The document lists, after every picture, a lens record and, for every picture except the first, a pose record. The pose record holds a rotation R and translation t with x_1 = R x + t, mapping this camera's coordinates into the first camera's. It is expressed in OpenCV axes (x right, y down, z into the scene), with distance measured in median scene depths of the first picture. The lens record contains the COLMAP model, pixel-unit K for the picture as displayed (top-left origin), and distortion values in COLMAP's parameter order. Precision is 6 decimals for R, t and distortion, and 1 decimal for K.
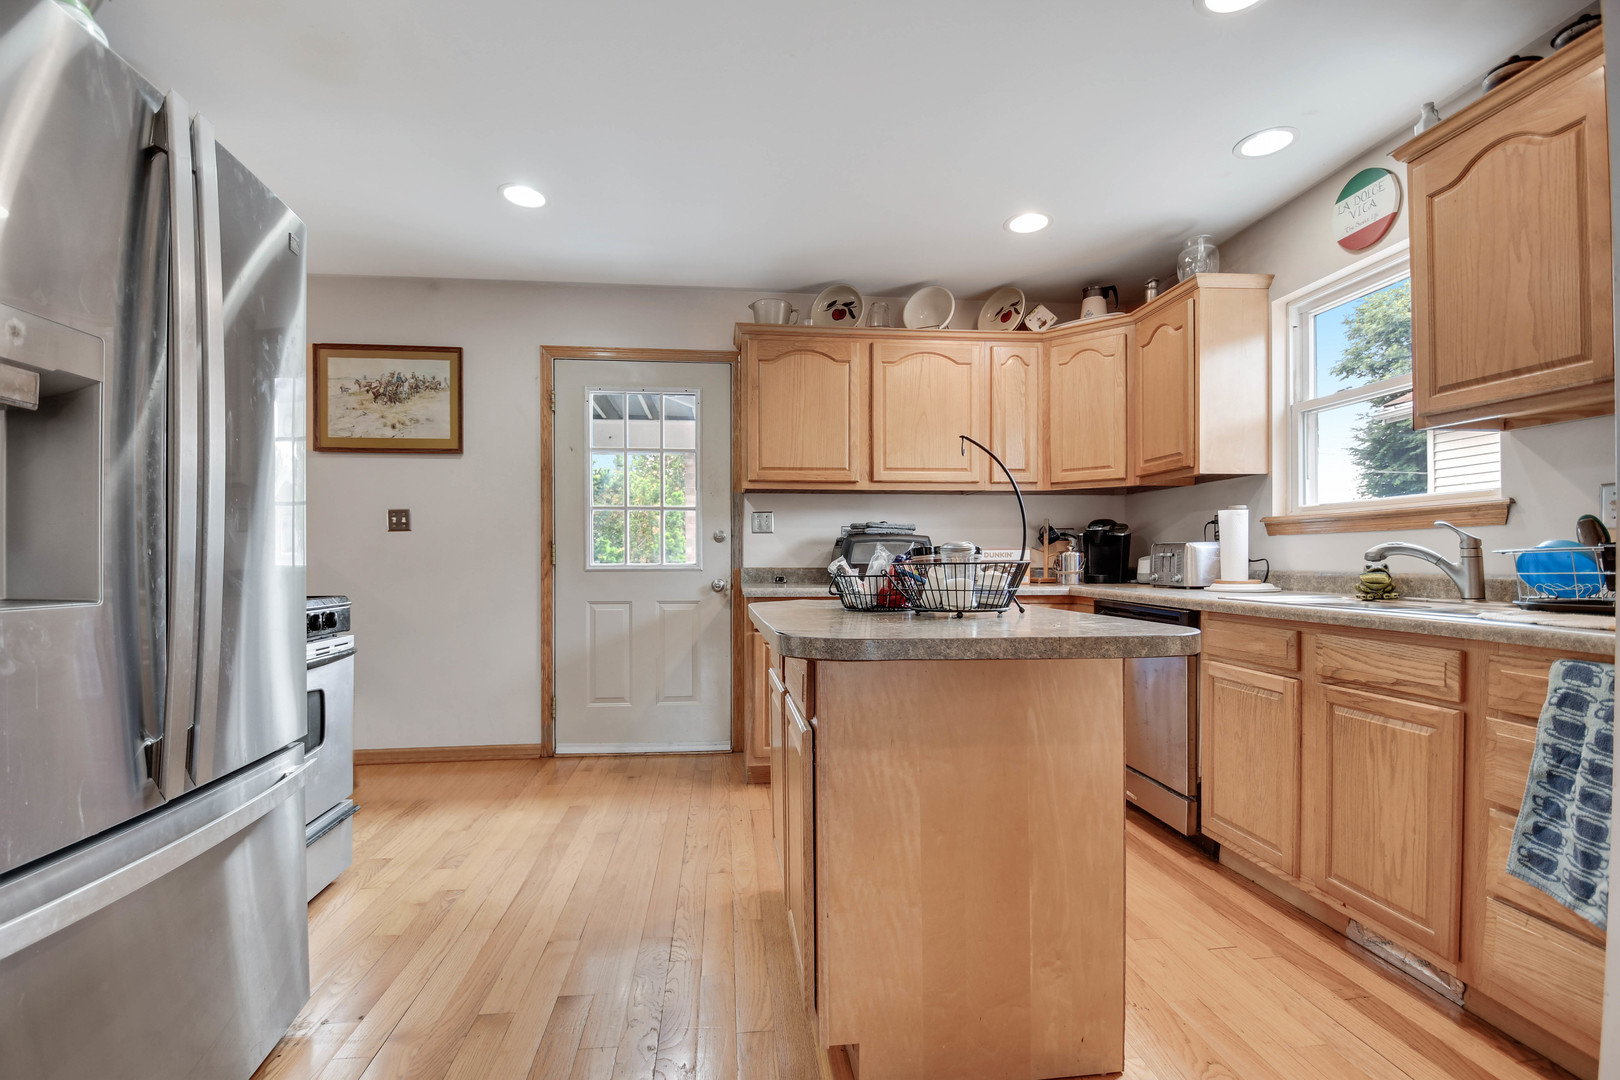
lens RADIAL K [[738.4, 0, 777.7], [0, 738.4, 562.4], [0, 0, 1]] dist [0.002187, 0.000231]
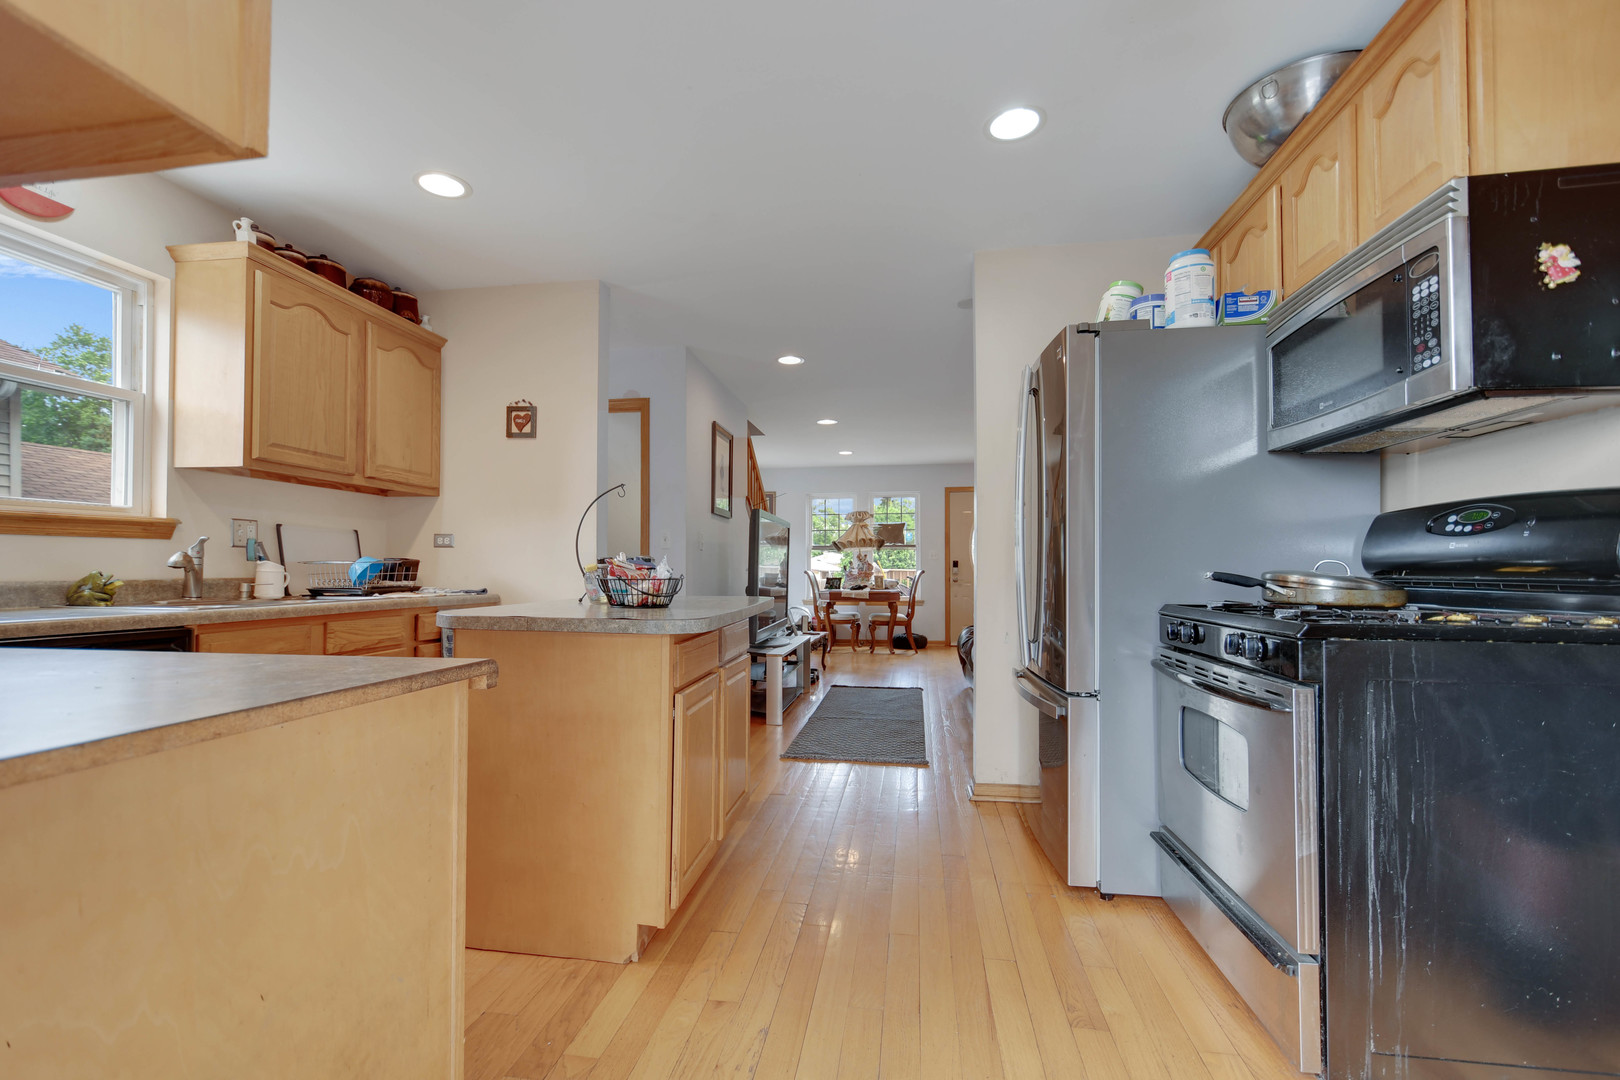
lens RADIAL K [[738.4, 0, 777.7], [0, 738.4, 562.4], [0, 0, 1]] dist [0.002187, 0.000231]
pose [[-0.968234, 0.004394, 0.250008, -0.406363], [0.003289, 0.999983, -0.004837, -0.001629], [-0.250025, -0.003861, -0.968232, 2.231370]]
